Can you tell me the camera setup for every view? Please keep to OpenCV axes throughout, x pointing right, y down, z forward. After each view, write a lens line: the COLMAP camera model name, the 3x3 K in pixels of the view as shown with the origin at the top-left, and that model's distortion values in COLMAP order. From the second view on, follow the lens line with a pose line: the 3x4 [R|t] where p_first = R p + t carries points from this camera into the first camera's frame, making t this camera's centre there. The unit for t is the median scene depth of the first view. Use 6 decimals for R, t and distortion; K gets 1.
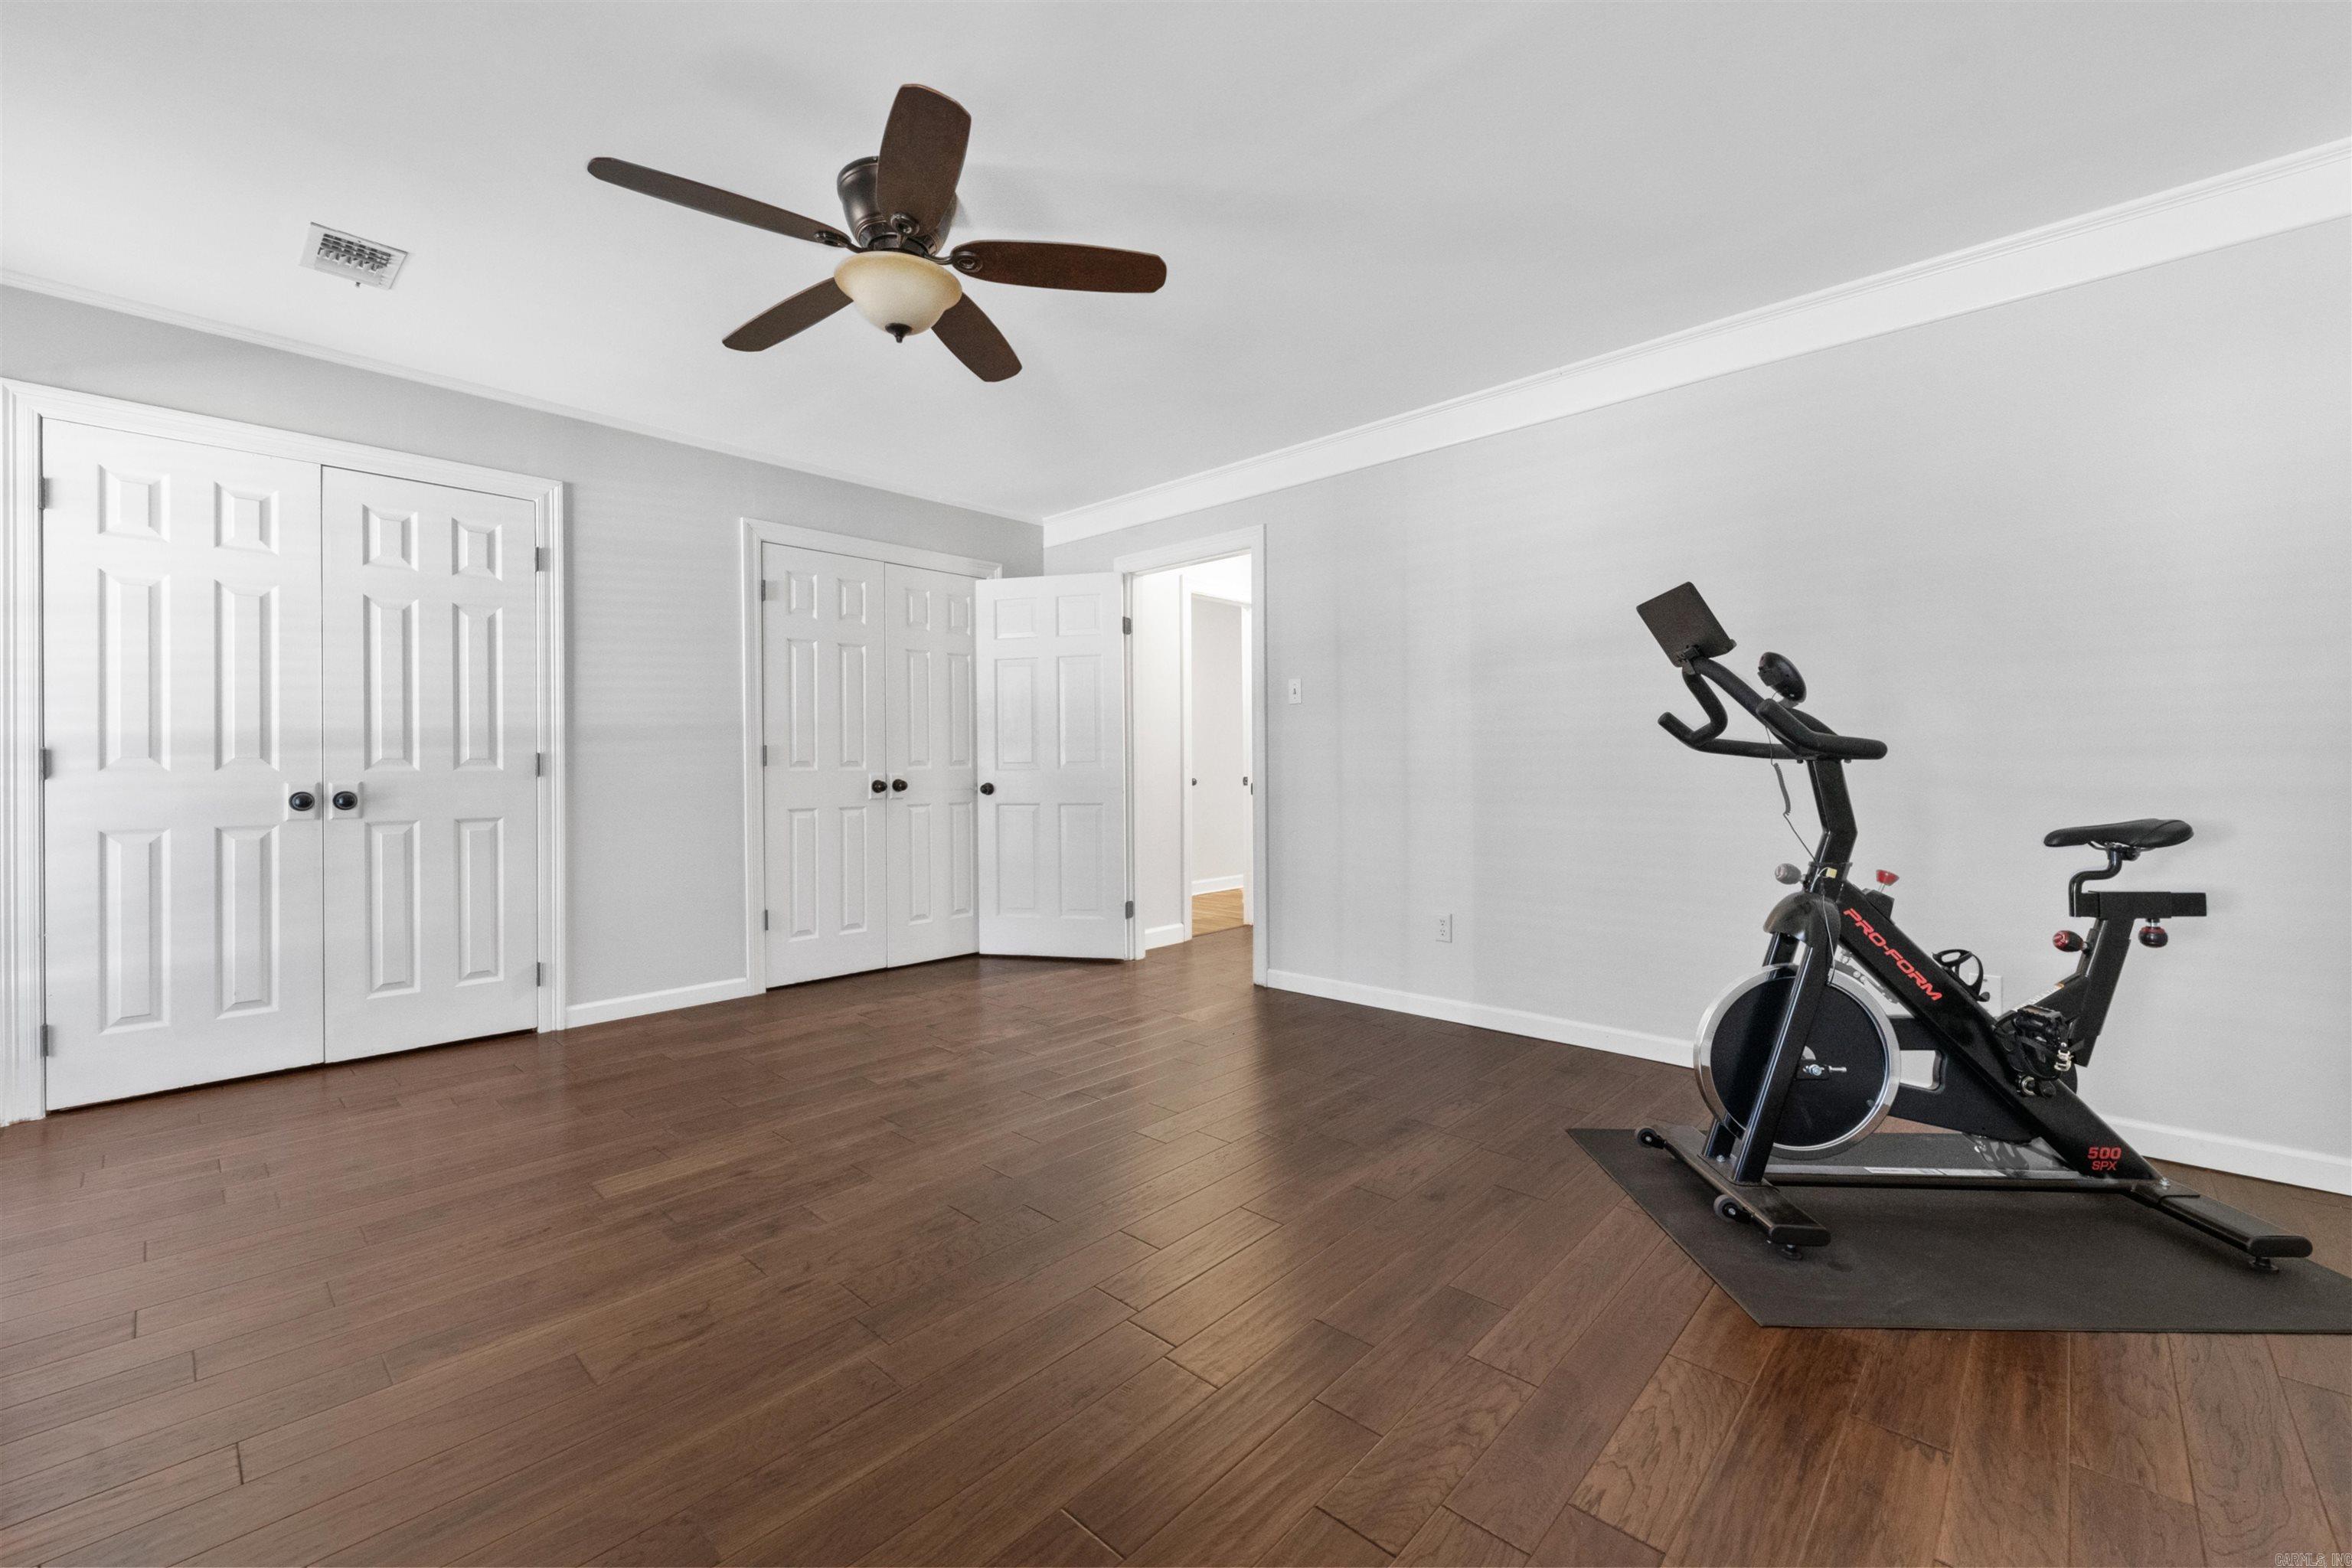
lens RADIAL K [[955.2, 0, 1171.3], [0, 955.2, 769.7], [0, 0, 1]] dist [-0.005812, -0.000871]
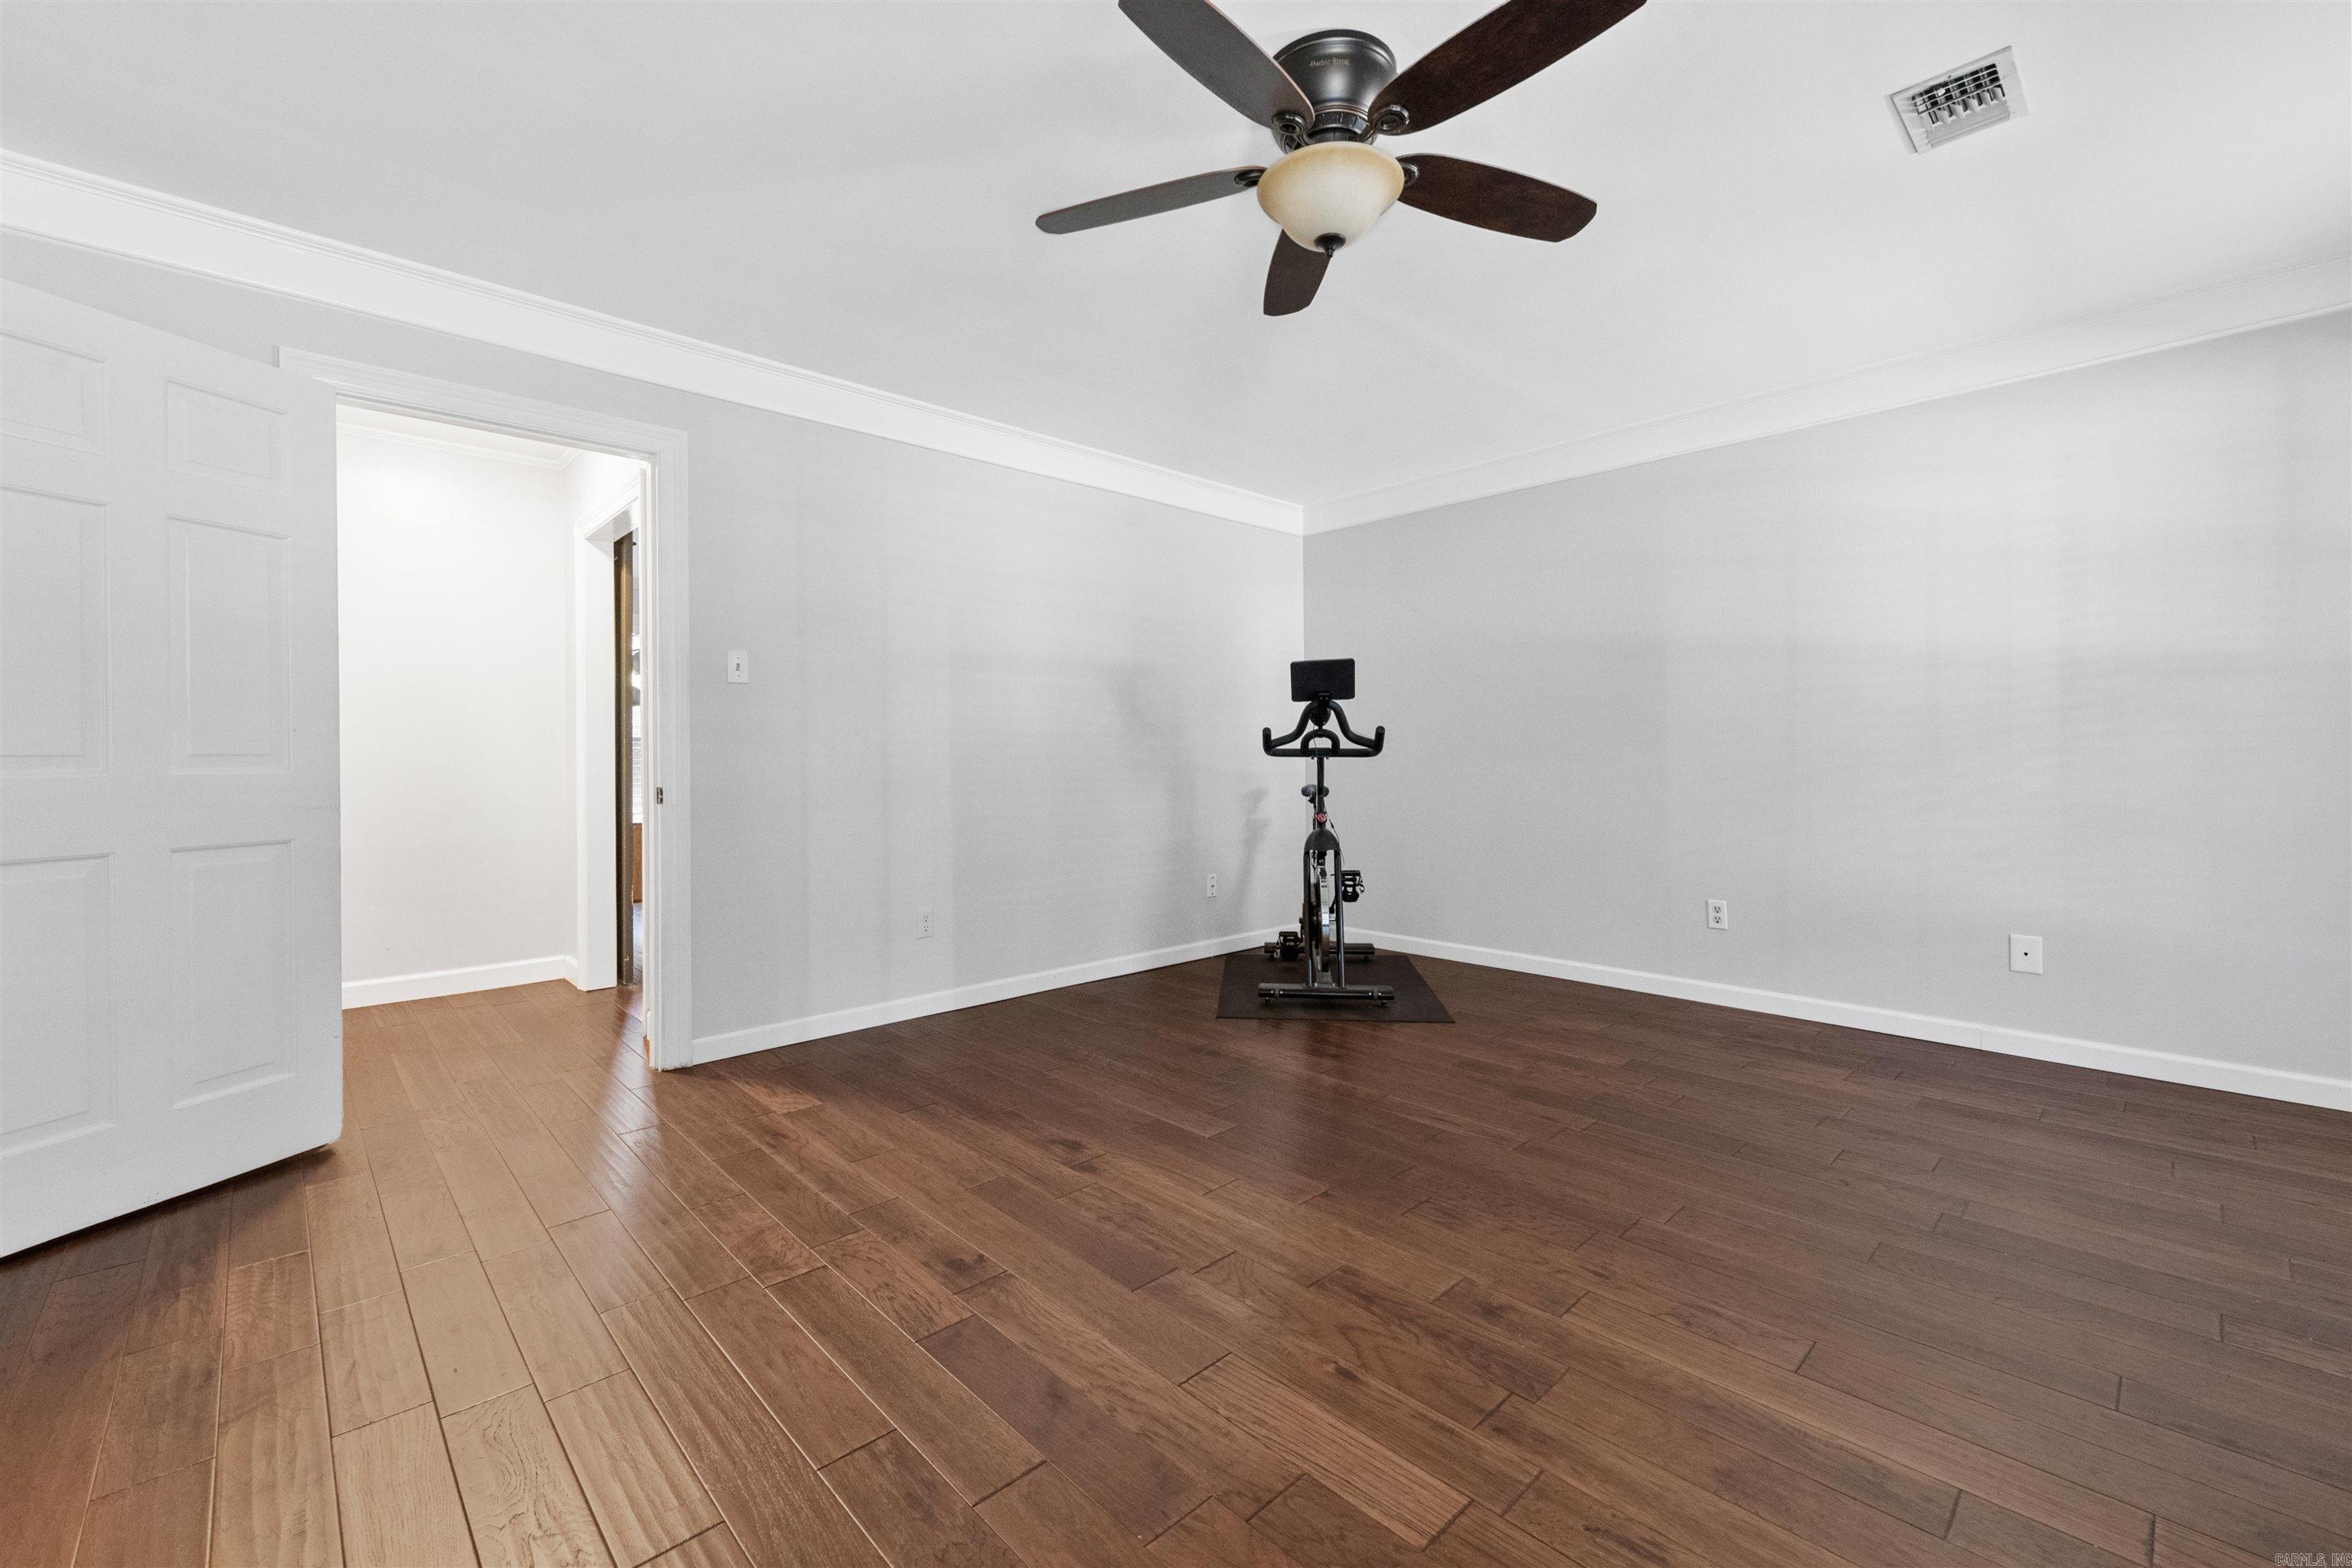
lens RADIAL K [[955.2, 0, 1171.3], [0, 955.2, 773.3], [0, 0, 1]] dist [-0.005812, -0.000871]
pose [[0.064846, -0.009715, 0.997848, -1.117526], [0.008994, 0.999918, 0.009150, -0.000778], [-0.997855, 0.008381, 0.064928, 1.079219]]
